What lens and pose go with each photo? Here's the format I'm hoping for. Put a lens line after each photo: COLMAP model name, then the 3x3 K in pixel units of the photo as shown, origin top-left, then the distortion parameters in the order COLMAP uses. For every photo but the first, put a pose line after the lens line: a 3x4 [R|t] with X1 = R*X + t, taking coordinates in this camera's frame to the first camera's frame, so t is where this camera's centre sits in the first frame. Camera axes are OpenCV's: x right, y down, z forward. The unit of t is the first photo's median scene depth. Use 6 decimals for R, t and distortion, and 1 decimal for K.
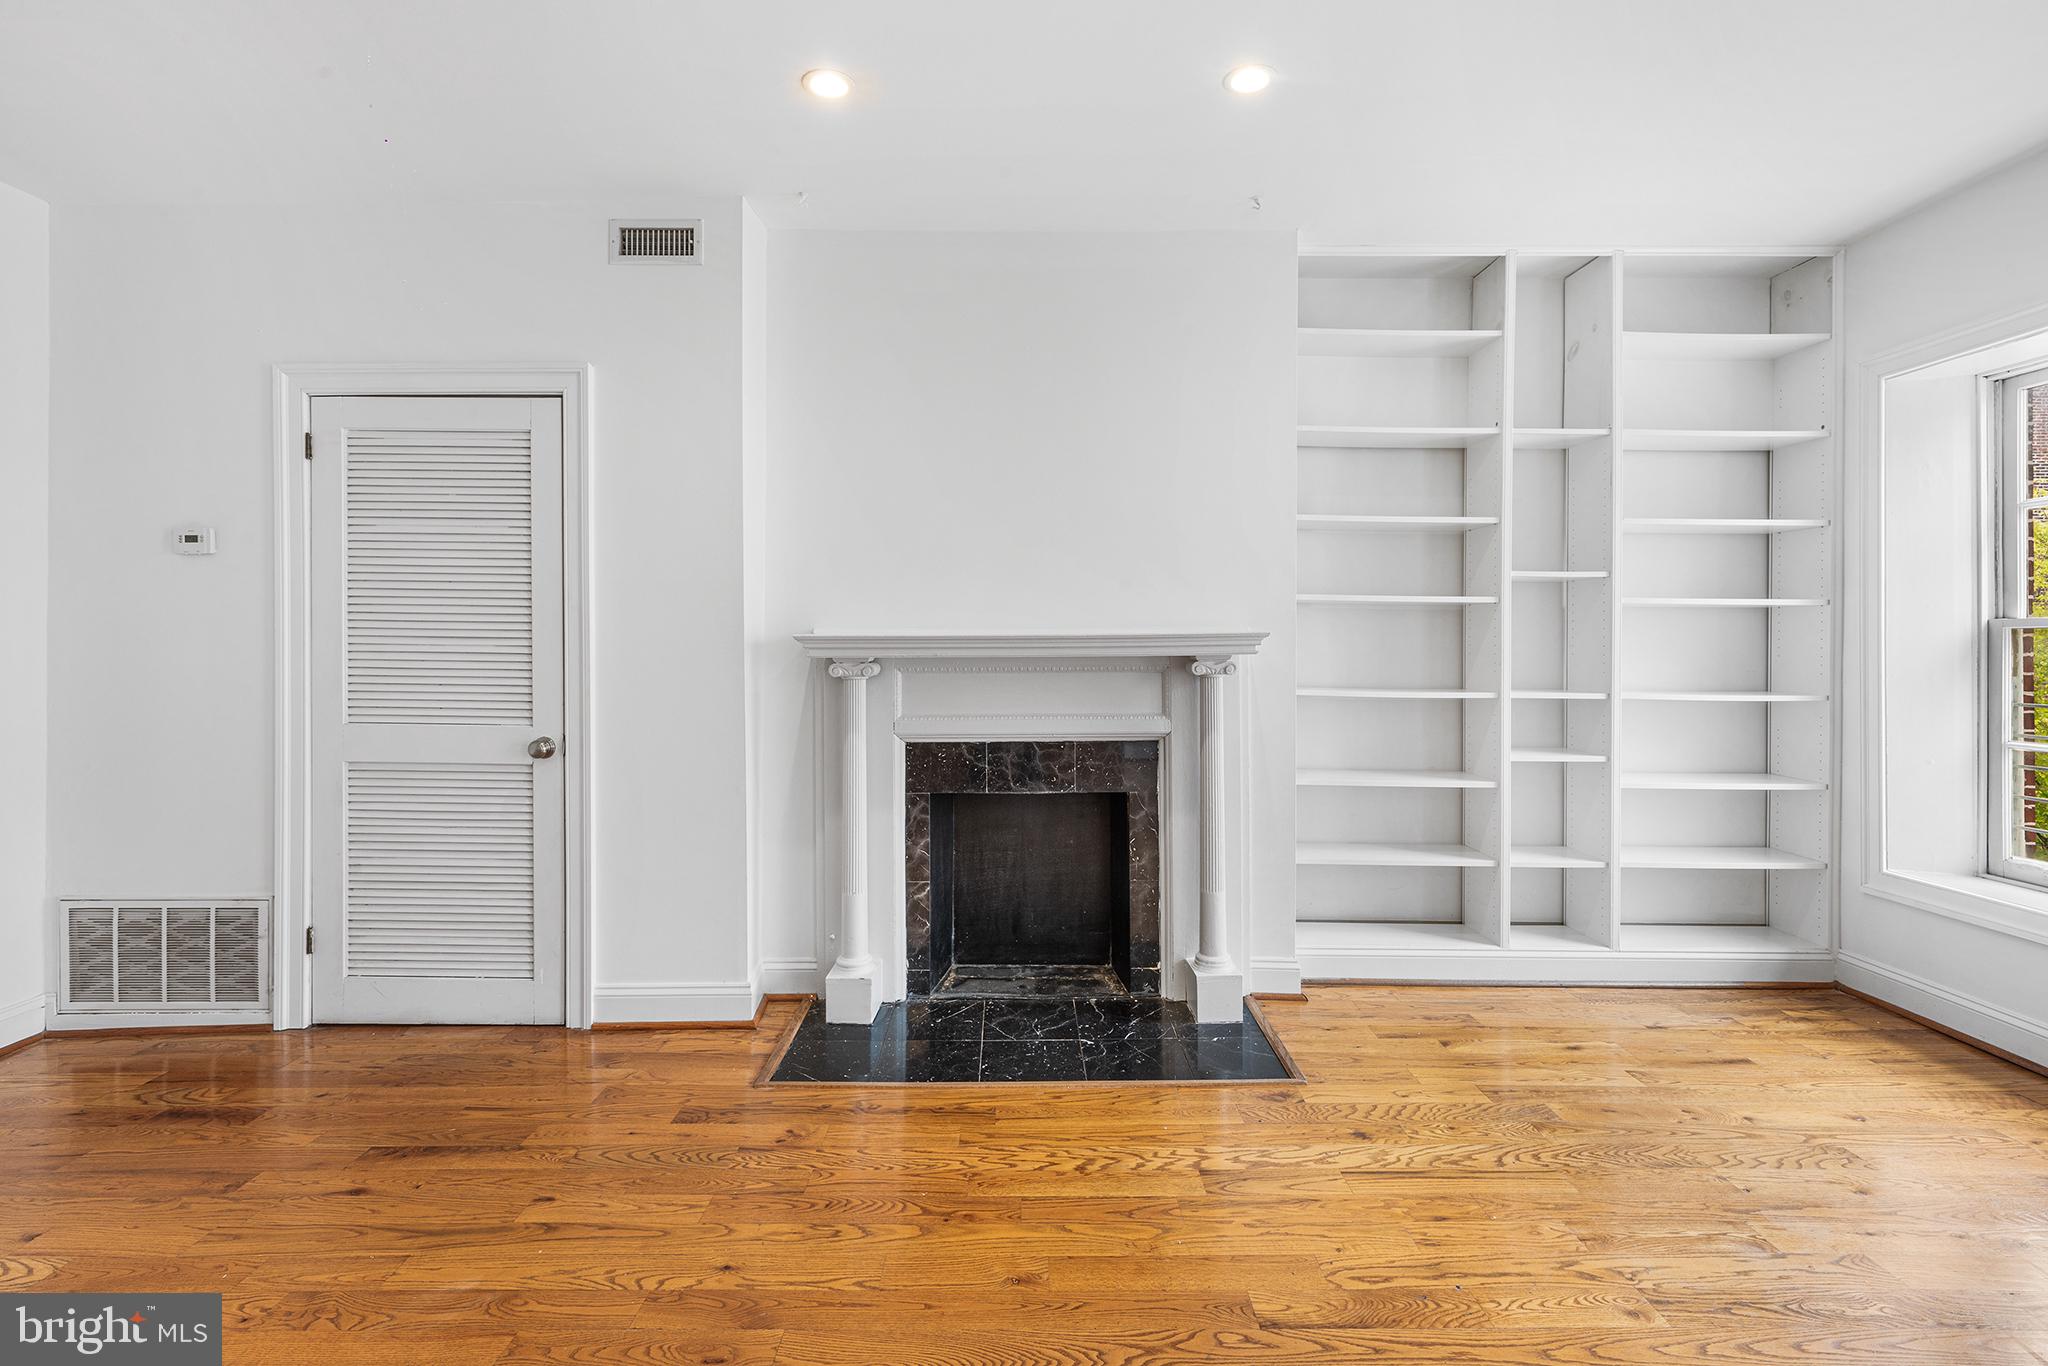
lens RADIAL K [[928.7, 0, 1026.8], [0, 928.7, 646.4], [0, 0, 1]] dist [0.004014, 0.000455]
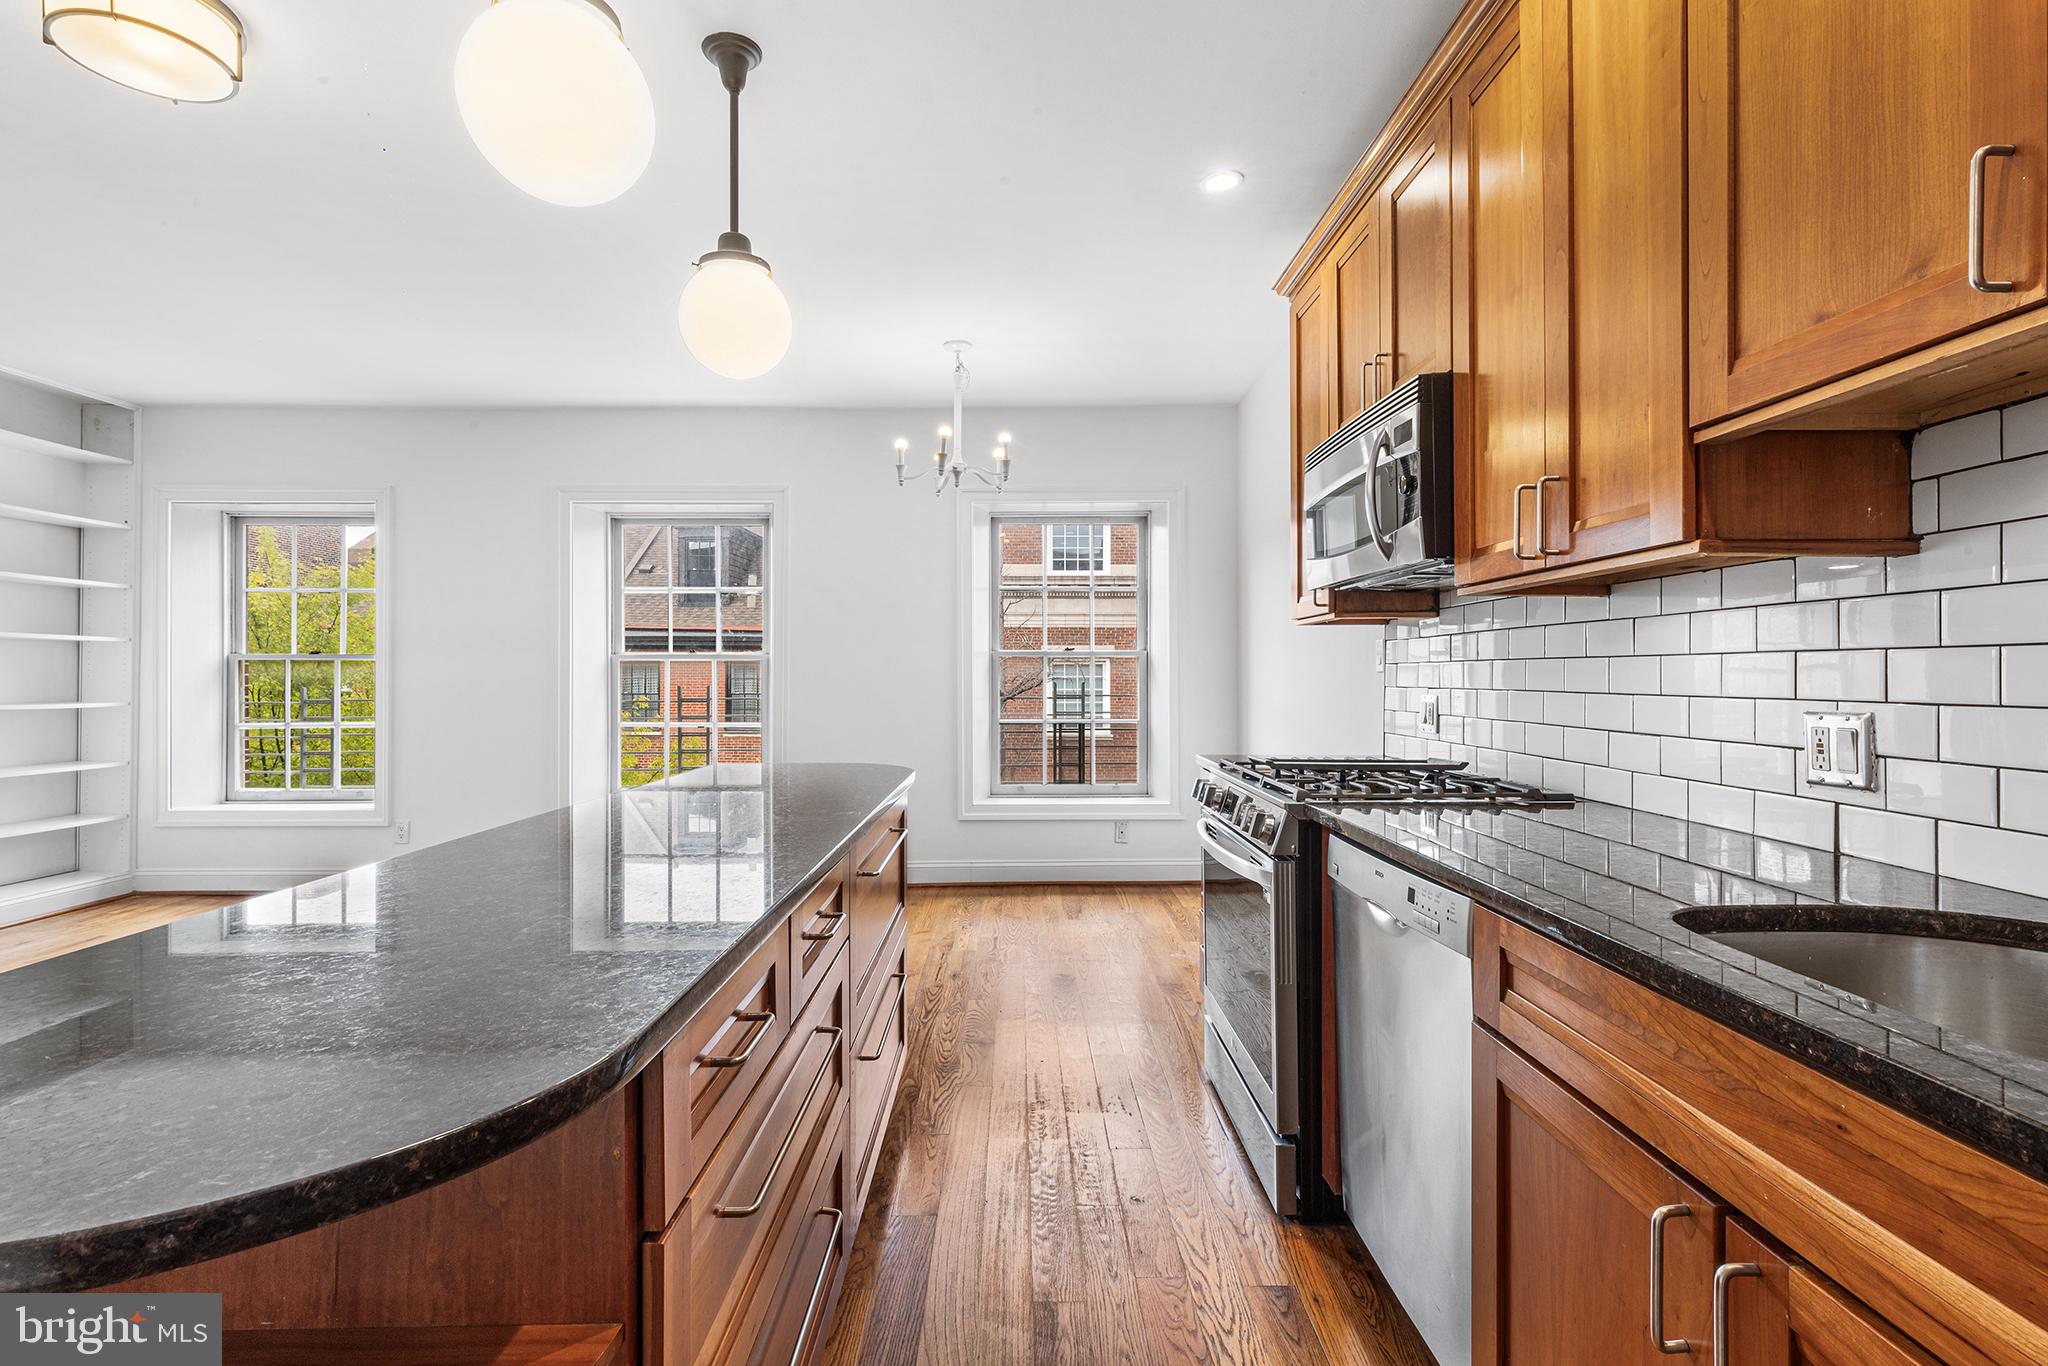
lens RADIAL K [[927.8, 0, 1023.0], [0, 927.8, 671.6], [0, 0, 1]] dist [0.002767, -0.000108]
pose [[-0.006097, 0.002356, 0.999979, -0.697737], [-0.004682, 0.999986, -0.002385, -0.000390], [-0.999970, -0.004696, -0.006086, -0.463432]]
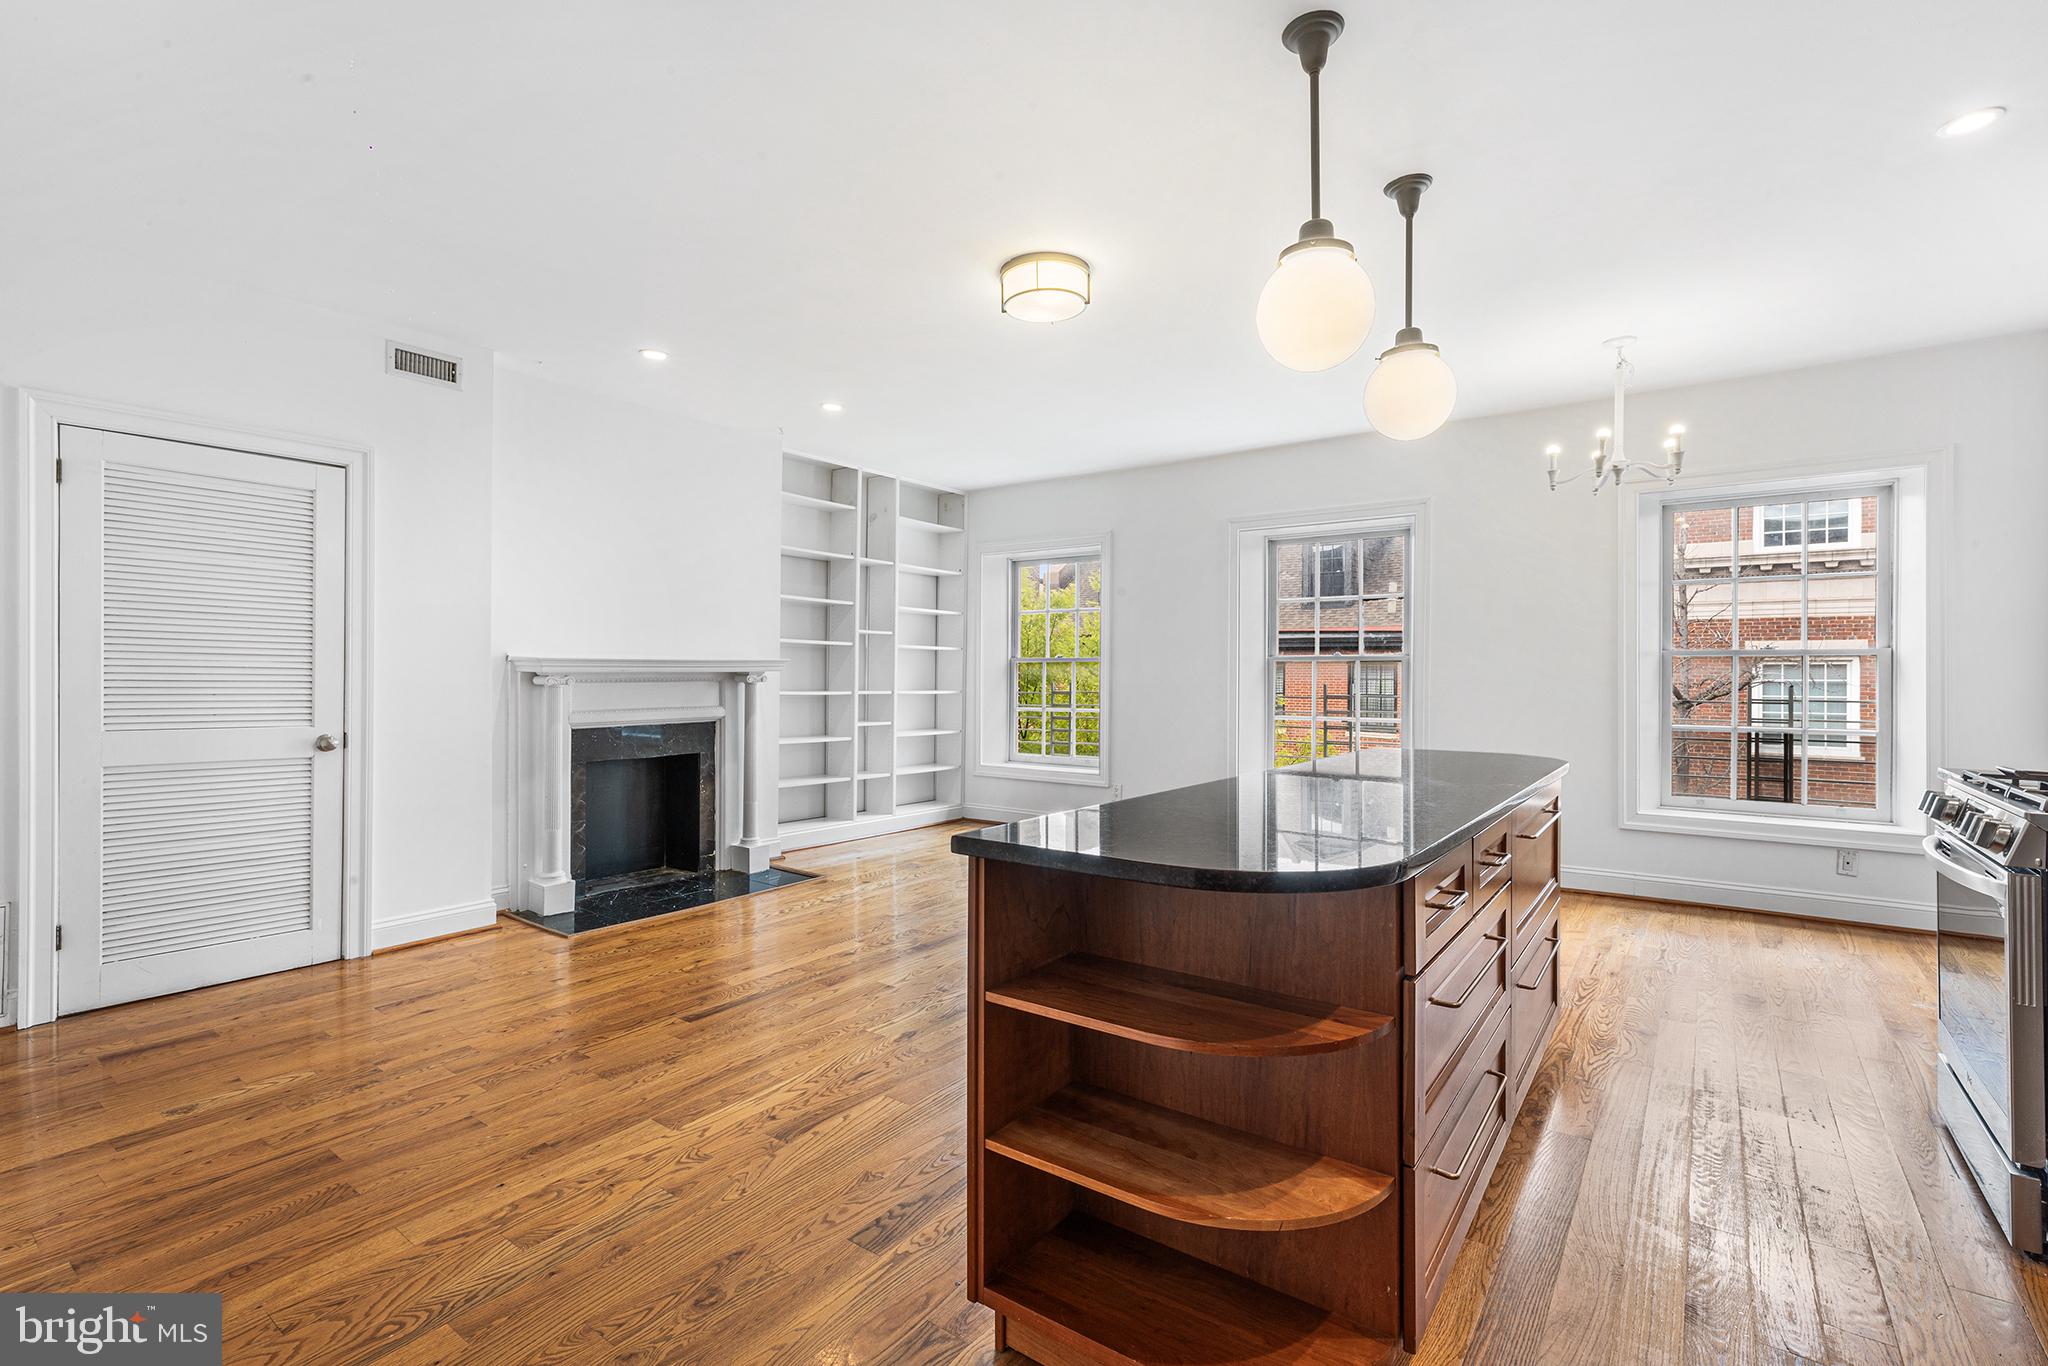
lens RADIAL K [[927.8, 0, 1023.0], [0, 927.8, 671.6], [0, 0, 1]] dist [0.002767, -0.000108]
pose [[0.594903, 0.003809, 0.803788, -0.913871], [-0.009016, 0.999957, 0.001935, 0.001108], [-0.803747, -0.008398, 0.594912, -0.482709]]
